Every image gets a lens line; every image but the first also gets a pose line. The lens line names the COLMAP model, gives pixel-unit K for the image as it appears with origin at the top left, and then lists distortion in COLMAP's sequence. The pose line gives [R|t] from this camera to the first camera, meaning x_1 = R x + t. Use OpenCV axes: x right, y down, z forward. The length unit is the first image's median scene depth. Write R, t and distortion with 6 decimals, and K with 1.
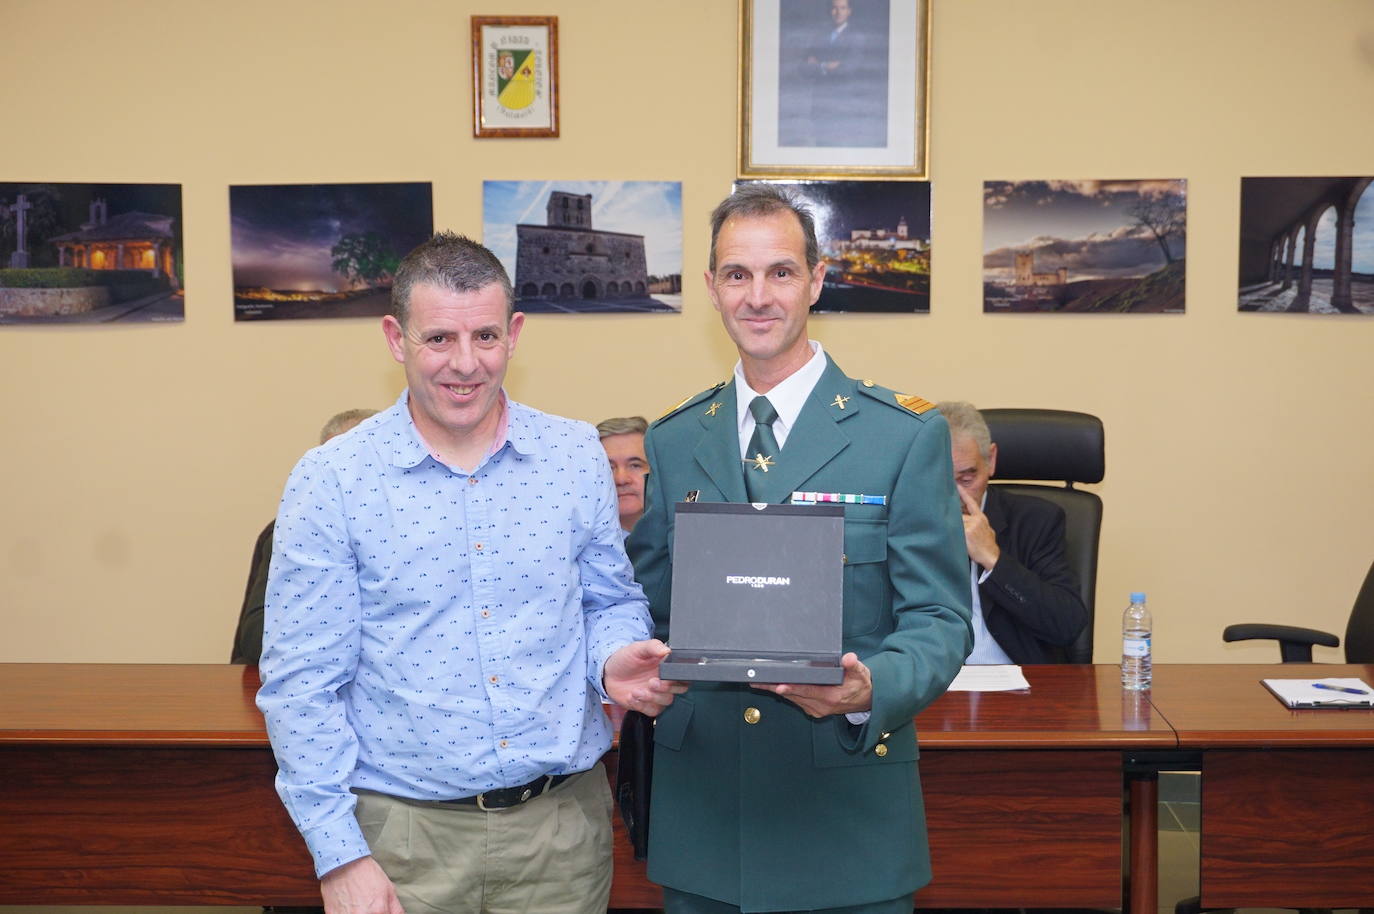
lens RADIAL K [[2454.9, 0, 685.6], [0, 2454.9, 455.7], [0, 0, 1]] dist [-0.014242, 0.212627]
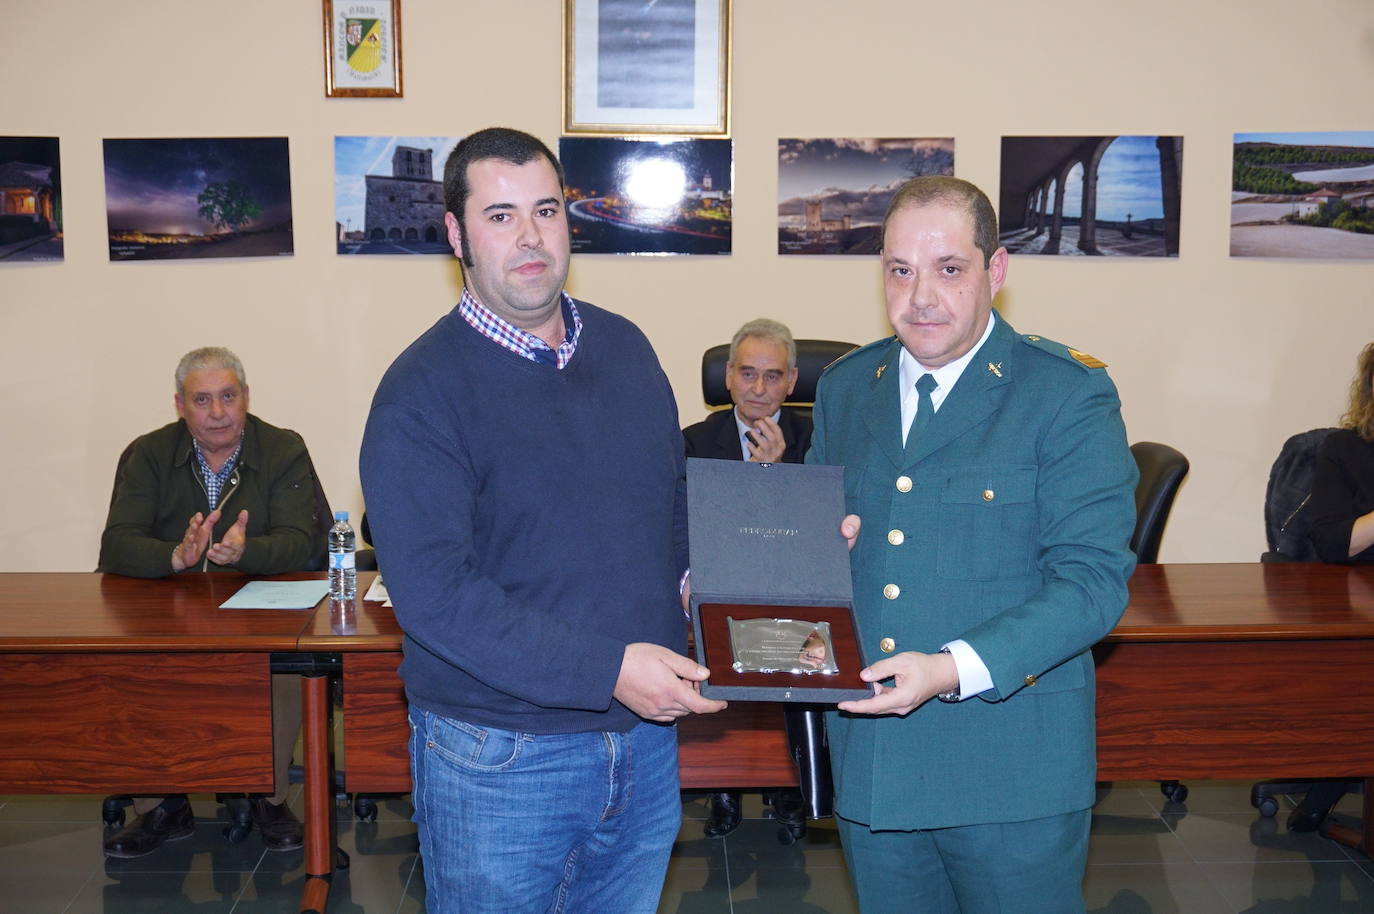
lens RADIAL K [[2022.8, 0, 686.6], [0, 2022.8, 459.9], [0, 0, 1]] dist [0.001024, 0.036956]
pose [[0.998207, -0.004527, 0.059692, 0.022395], [0.002014, 0.999112, 0.042092, -0.002621], [-0.059830, -0.041896, 0.997329, 0.060307]]
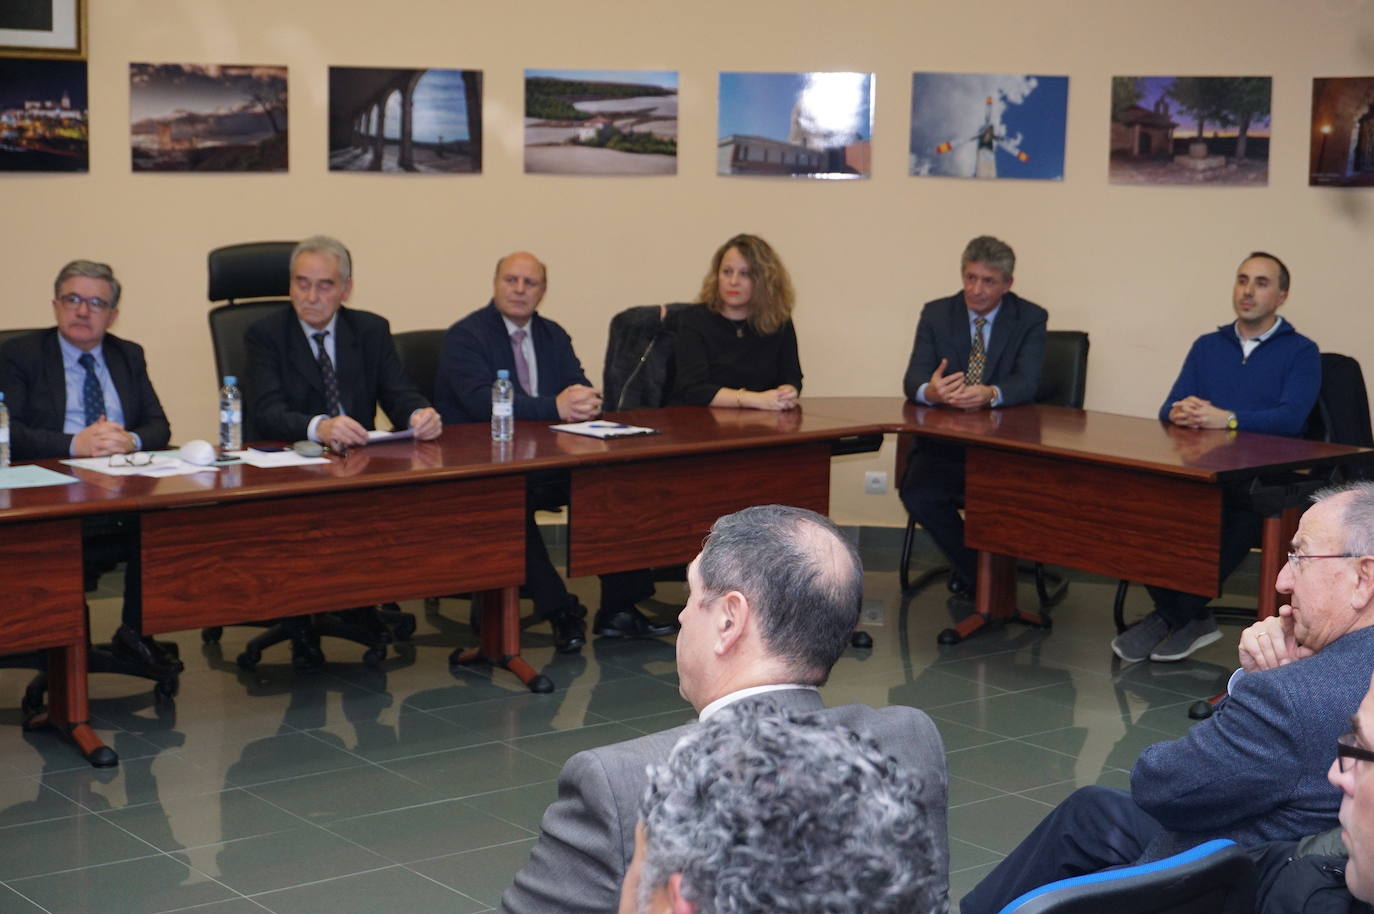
lens RADIAL K [[2454.9, 0, 685.6], [0, 2454.9, 455.7], [0, 0, 1]] dist [-0.014242, 0.212627]
pose [[0.766258, -0.074130, 0.638243, -0.459668], [0.040811, 0.996932, 0.066794, 0.011806], [-0.641236, -0.025134, 0.766932, -0.110682]]
